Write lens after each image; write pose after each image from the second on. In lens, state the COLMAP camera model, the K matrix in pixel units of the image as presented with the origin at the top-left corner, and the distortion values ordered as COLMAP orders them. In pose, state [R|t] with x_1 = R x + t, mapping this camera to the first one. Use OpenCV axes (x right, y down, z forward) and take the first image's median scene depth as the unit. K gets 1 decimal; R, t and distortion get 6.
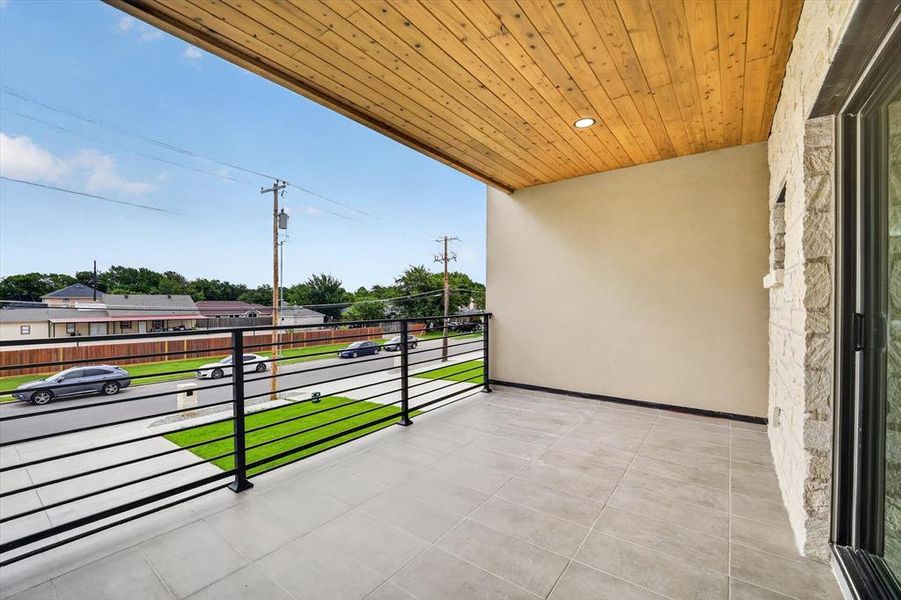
lens RADIAL K [[374.4, 0, 452.1], [0, 374.4, 300.1], [0, 0, 1]] dist [-0.018097, -0.000897]
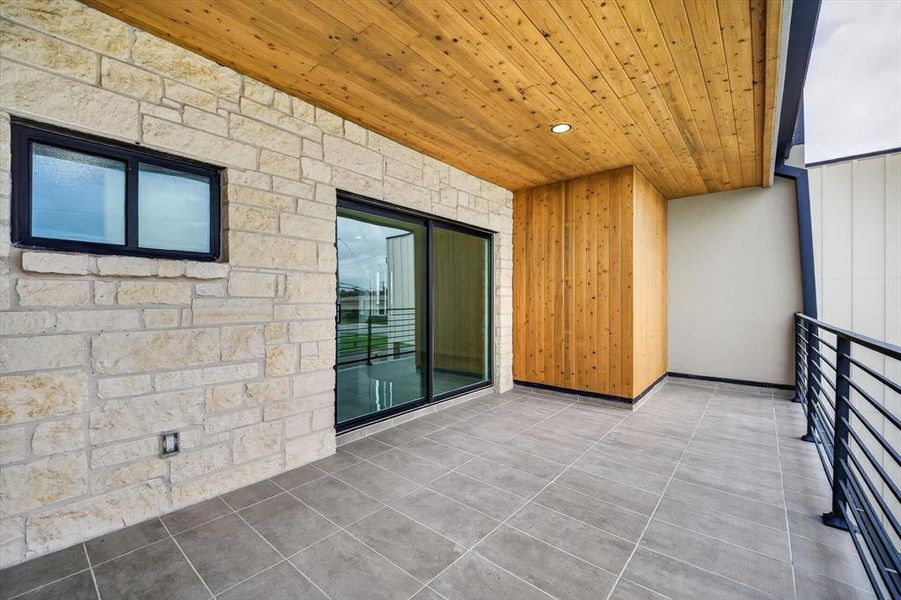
lens RADIAL K [[374.4, 0, 449.1], [0, 374.4, 299.5], [0, 0, 1]] dist [-0.018097, -0.000897]
pose [[-0.997781, -0.005785, 0.066335, 0.255436], [-0.005564, 0.999978, 0.003514, 0.001665], [-0.066354, 0.003137, -0.997791, 1.957531]]
